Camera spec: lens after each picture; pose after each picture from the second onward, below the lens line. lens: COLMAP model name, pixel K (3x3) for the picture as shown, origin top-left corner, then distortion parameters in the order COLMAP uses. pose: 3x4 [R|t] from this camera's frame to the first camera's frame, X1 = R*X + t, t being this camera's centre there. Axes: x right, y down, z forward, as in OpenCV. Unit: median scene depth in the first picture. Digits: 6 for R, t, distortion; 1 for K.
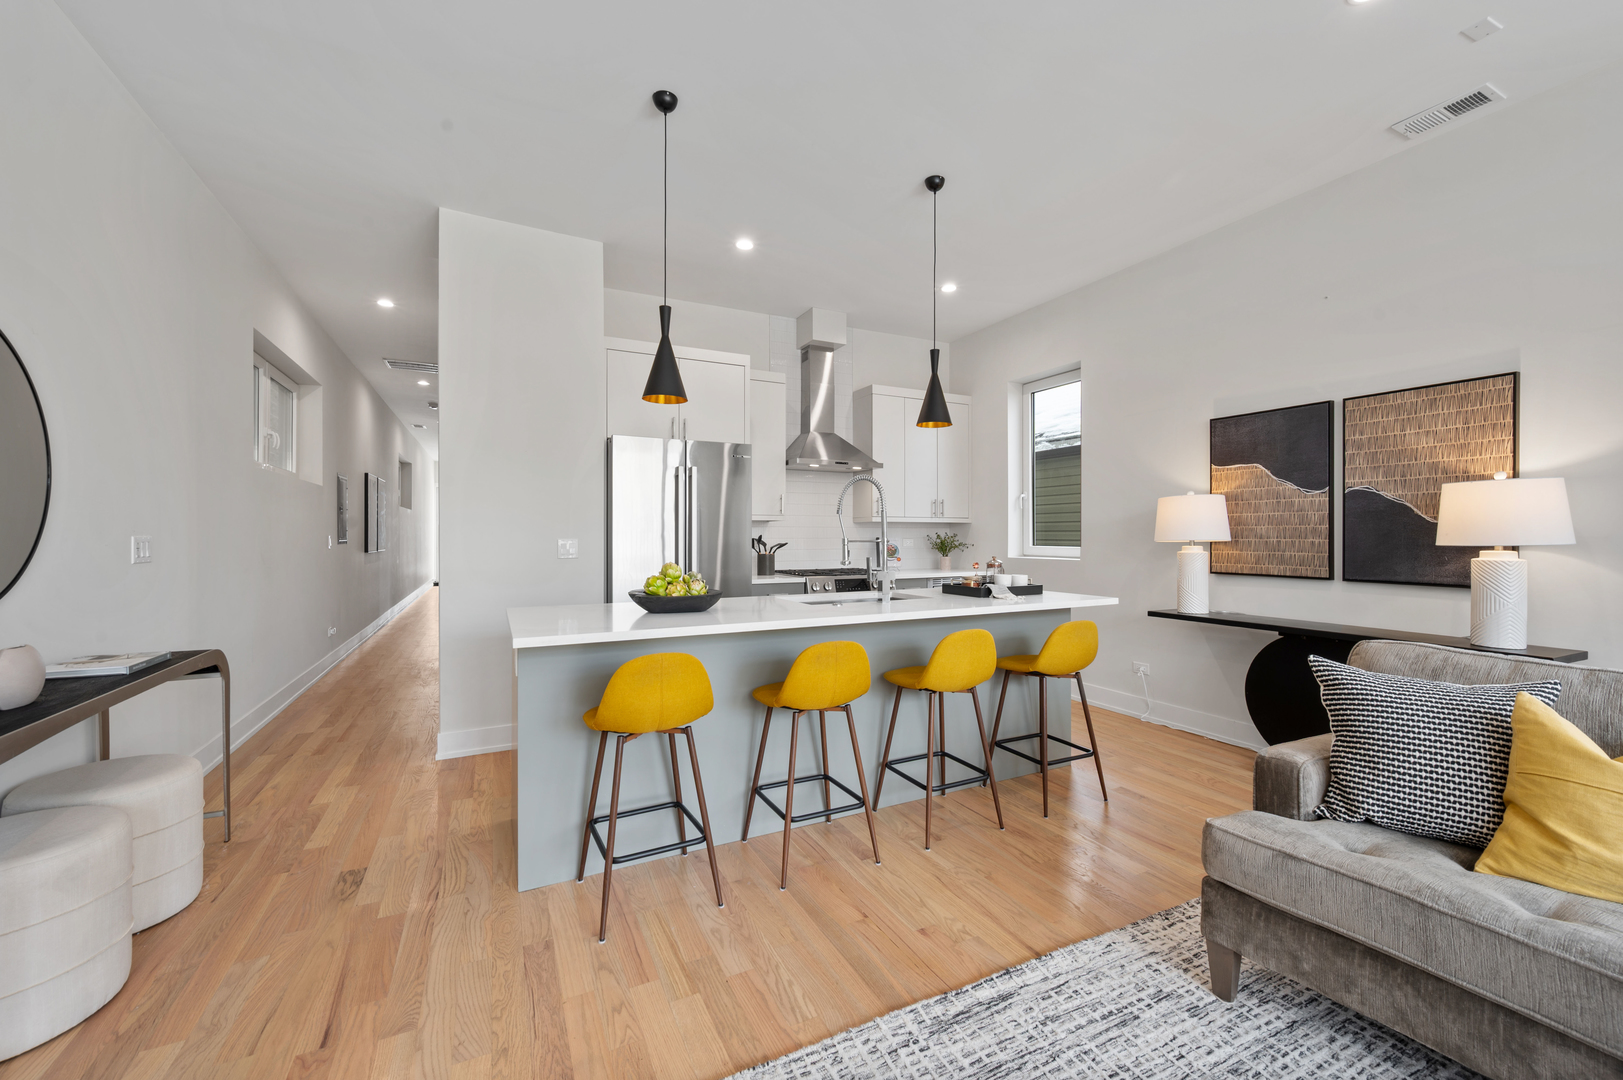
lens RADIAL K [[641.4, 0, 812.6], [0, 641.4, 537.3], [0, 0, 1]] dist [-0.001829, -0.000347]
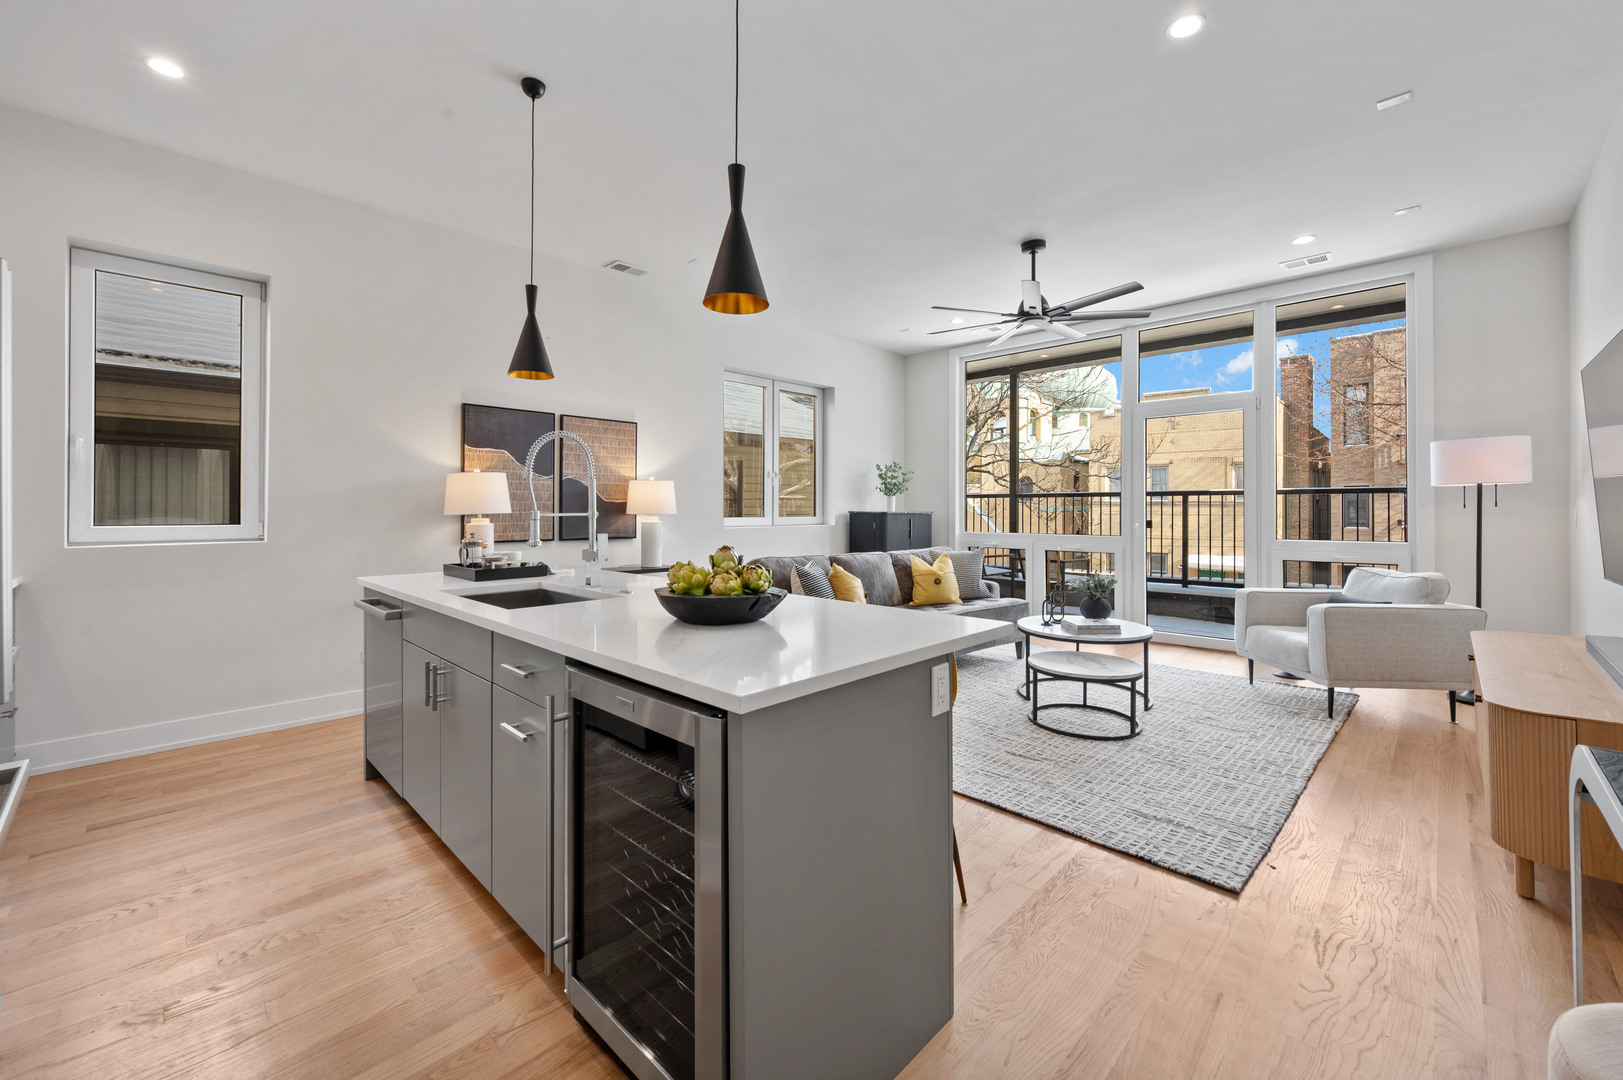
lens RADIAL K [[650.7, 0, 812.5], [0, 650.7, 507.2], [0, 0, 1]] dist [0.001197, 0.000096]
pose [[-0.324746, 0.004930, 0.945788, -0.728772], [0.004823, 0.999982, -0.003556, 0.001358], [-0.945789, 0.003406, -0.324764, 0.922875]]
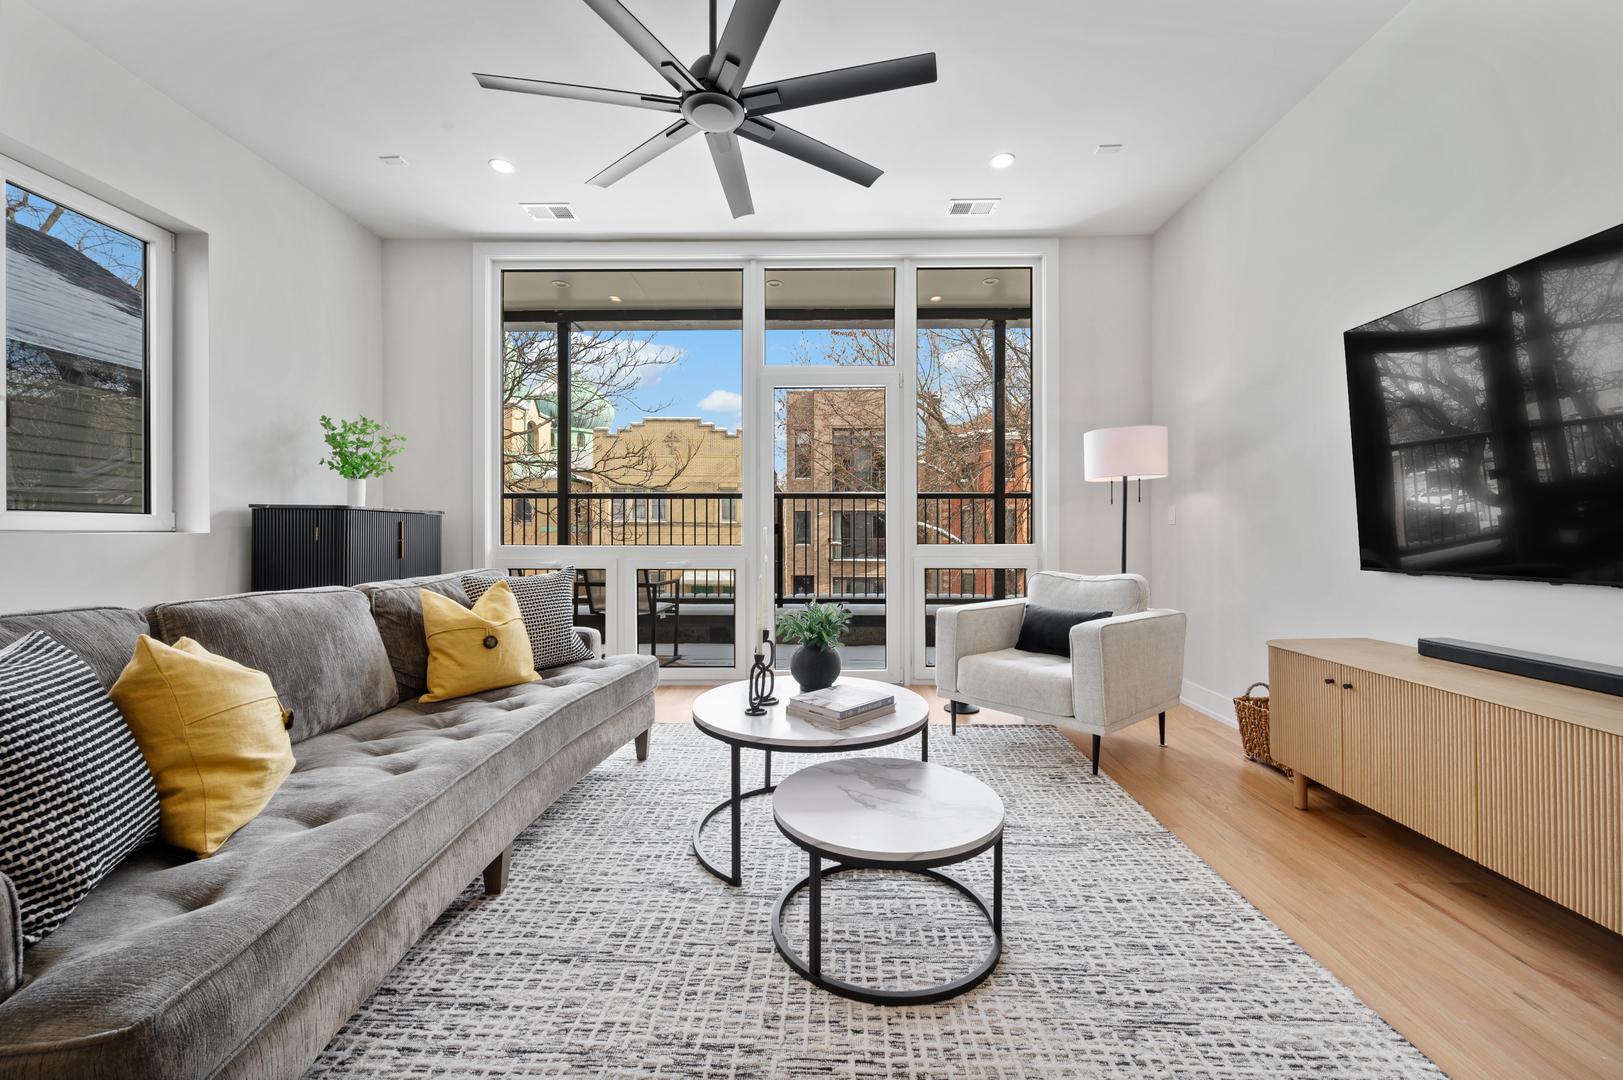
lens RADIAL K [[642.4, 0, 814.4], [0, 642.4, 530.1], [0, 0, 1]] dist [-0.000738, -0.000265]
pose [[-0.886512, 0.004651, 0.462682, -0.005477], [0.004416, 0.999989, -0.001590, 0.052631], [-0.462684, 0.000633, -0.886523, 0.601978]]
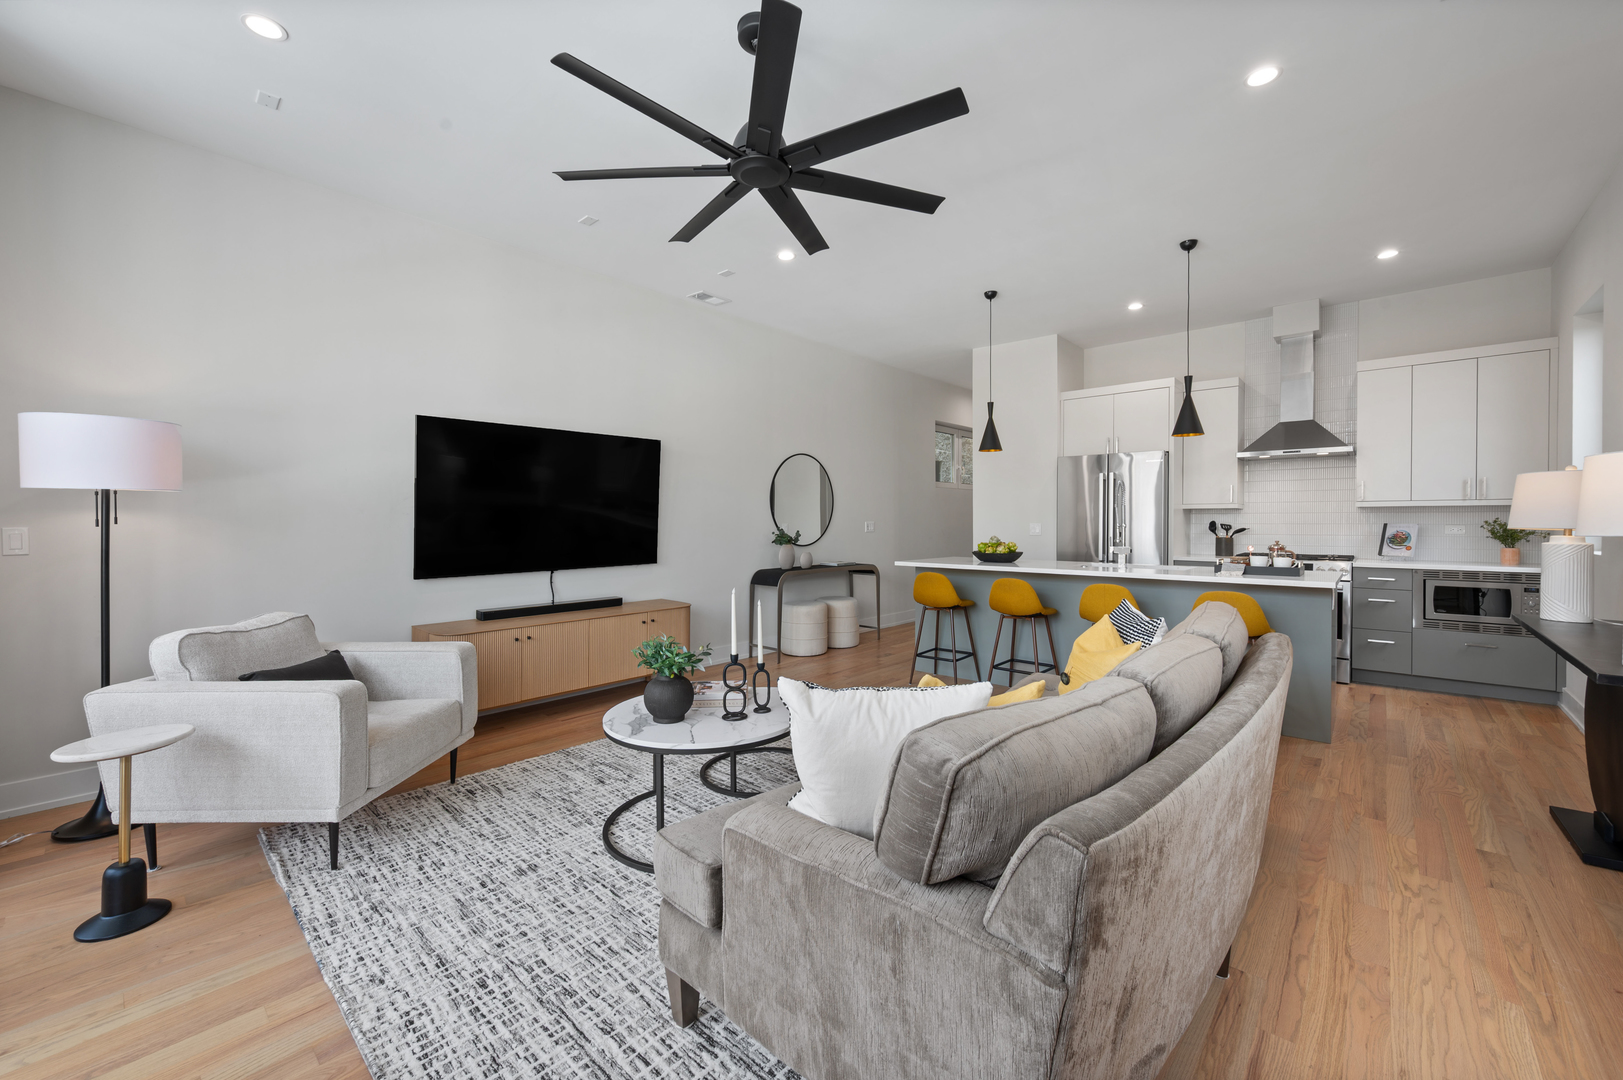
lens RADIAL K [[643.9, 0, 812.5], [0, 643.9, 530.1], [0, 0, 1]] dist [-0.002732, -0.000123]
pose [[0.369802, 0.012535, -0.929026, 1.097346], [-0.001434, 0.999915, 0.012921, -0.001911], [0.929109, -0.003446, 0.369789, -0.166289]]
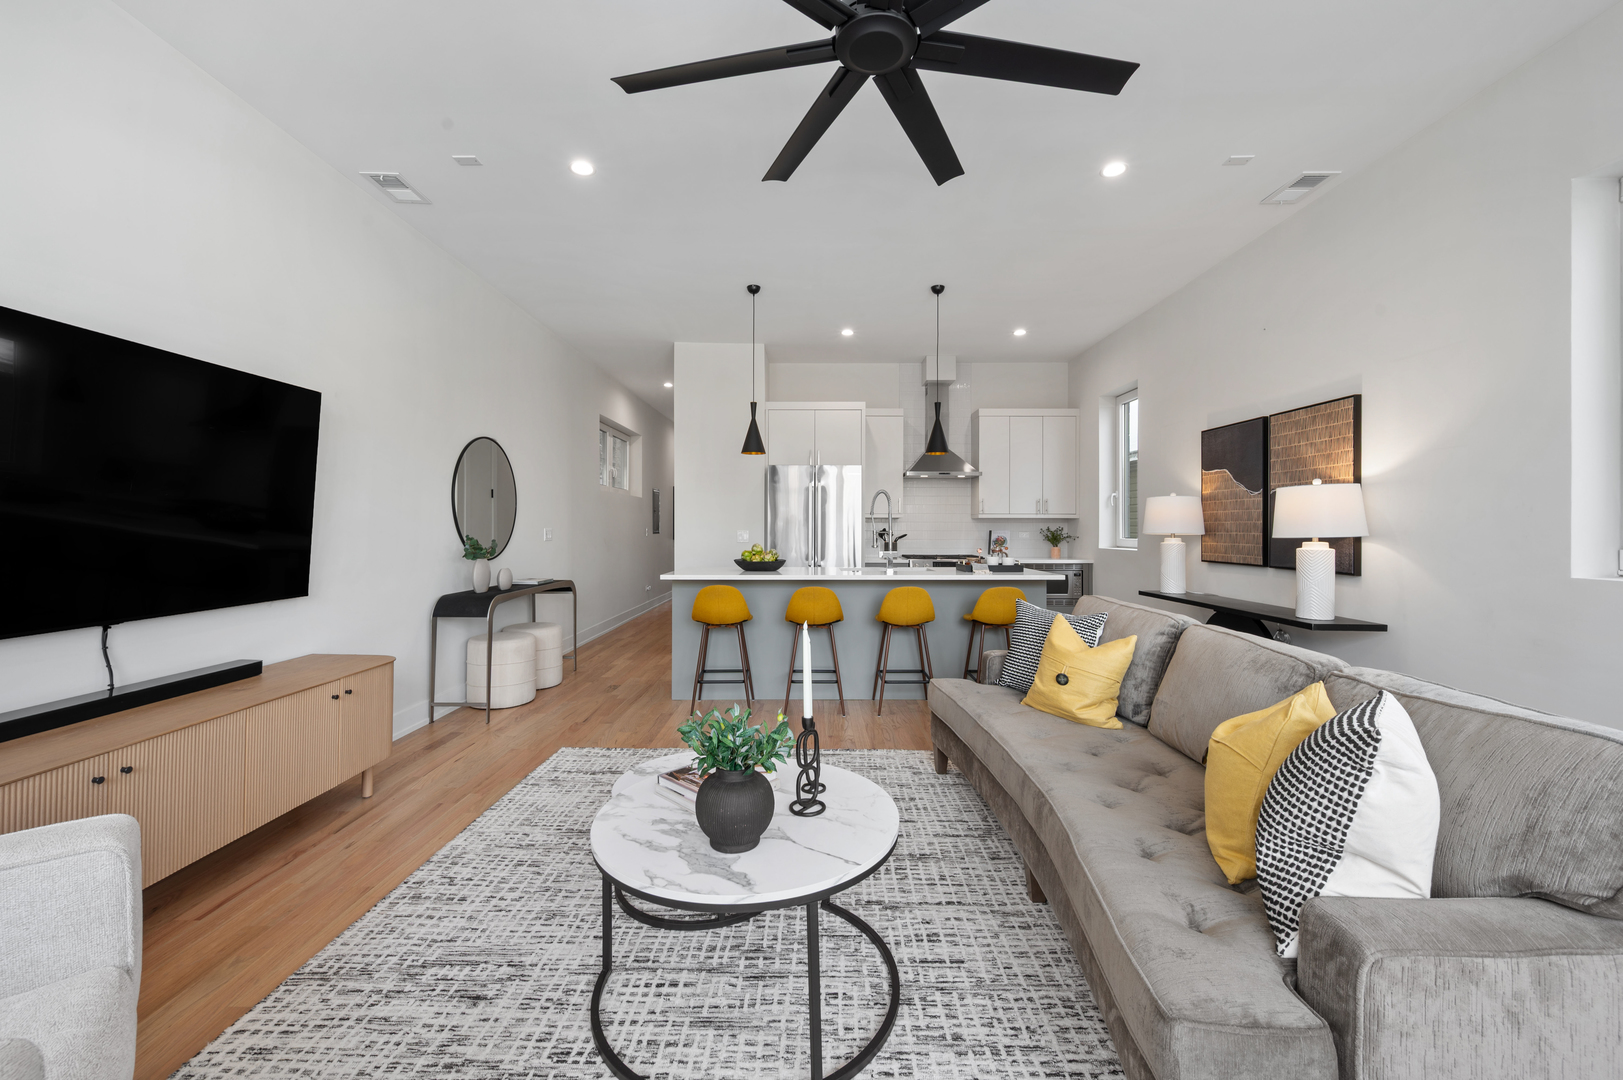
lens RADIAL K [[643.9, 0, 812.5], [0, 643.9, 530.1], [0, 0, 1]] dist [-0.002732, -0.000123]
pose [[0.893828, 0.003266, -0.448397, 0.592495], [-0.003693, 0.999993, -0.000078, 0.001111], [0.448394, 0.001726, 0.893834, -0.444149]]
